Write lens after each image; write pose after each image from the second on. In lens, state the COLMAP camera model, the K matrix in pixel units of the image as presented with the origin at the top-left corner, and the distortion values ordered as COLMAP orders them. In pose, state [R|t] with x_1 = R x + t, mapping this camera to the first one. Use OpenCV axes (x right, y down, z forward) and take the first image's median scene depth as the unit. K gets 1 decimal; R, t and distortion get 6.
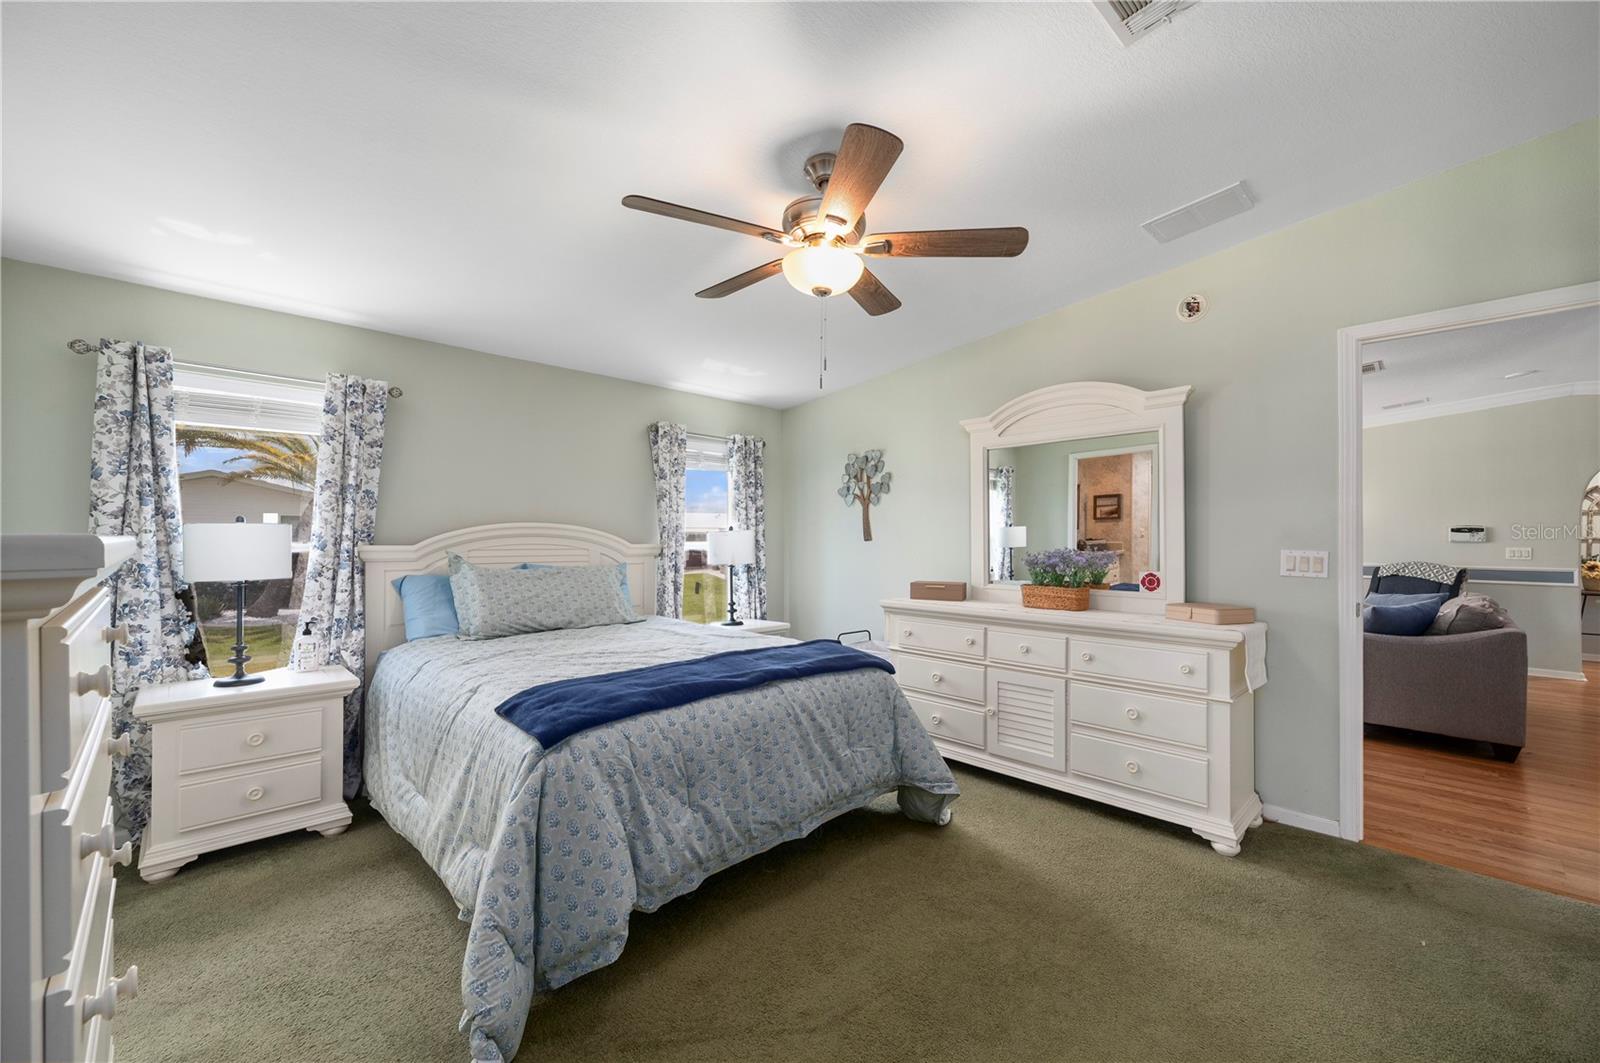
lens RADIAL K [[642.8, 0, 803.8], [0, 642.8, 537.4], [0, 0, 1]] dist [0.008646, 0.000116]
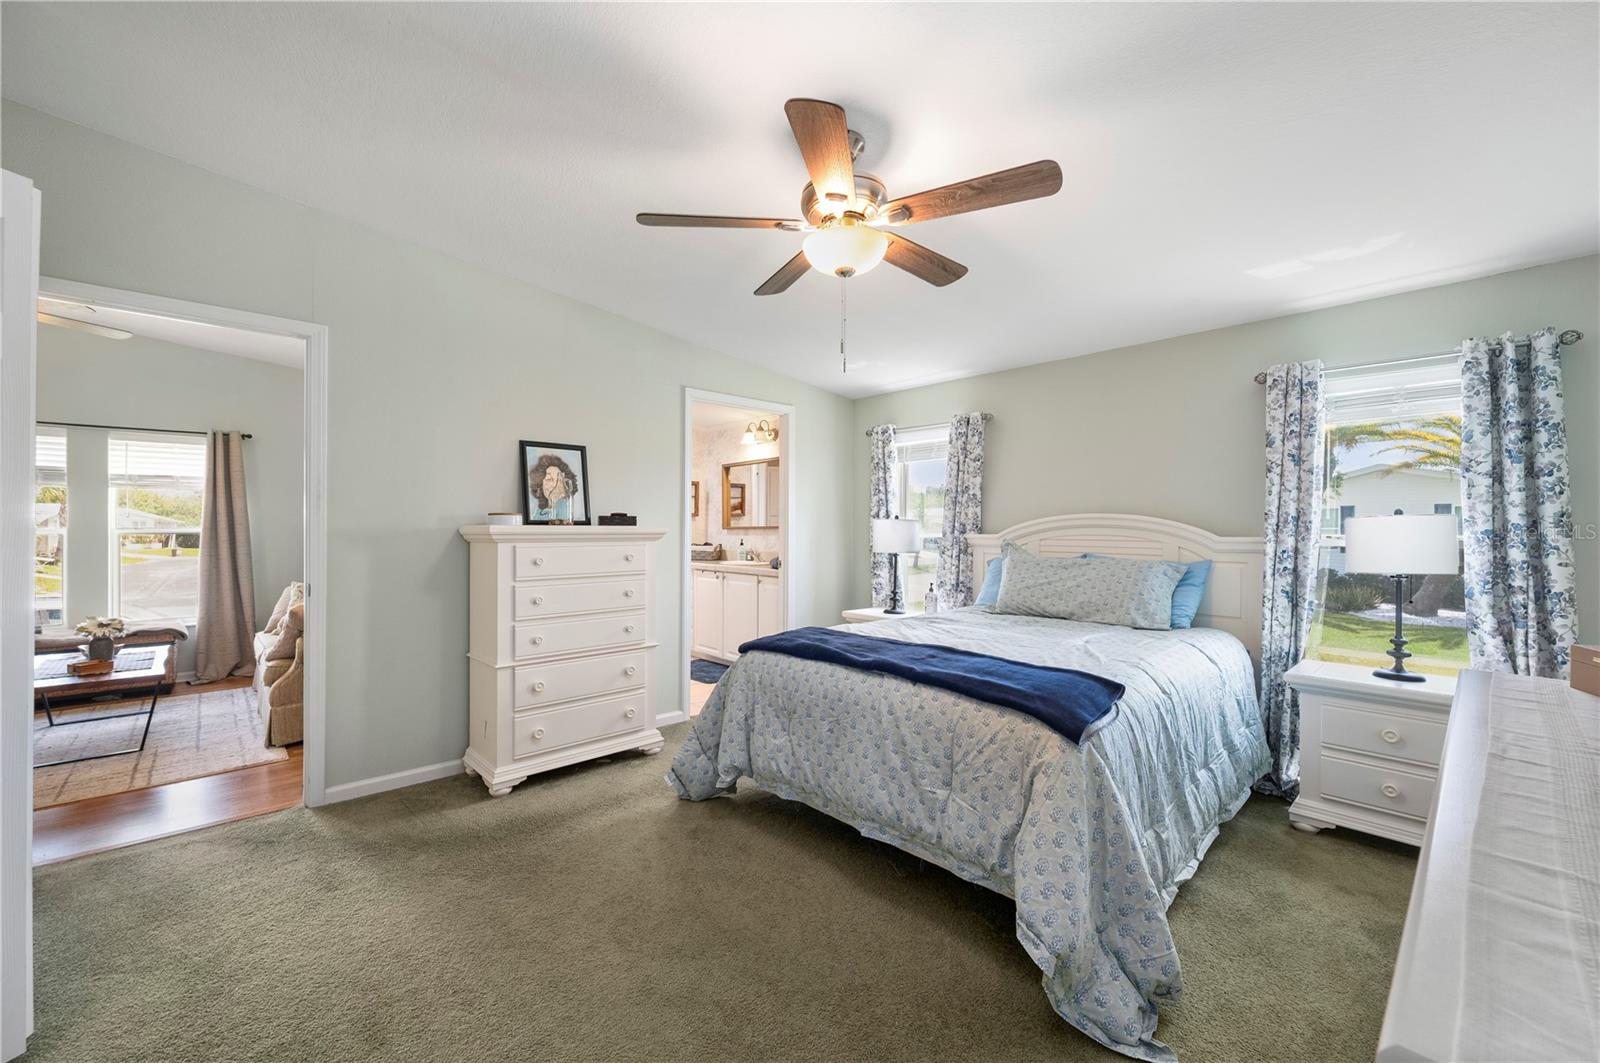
lens RADIAL K [[637.2, 0, 800.0], [0, 637.2, 531.5], [0, 0, 1]] dist [-0.000401, 0.000071]
pose [[-0.043997, 0.003131, -0.999027, 0.577010], [-0.002478, 0.999992, 0.003244, 0.003264], [0.999029, 0.002618, -0.043989, 0.568412]]
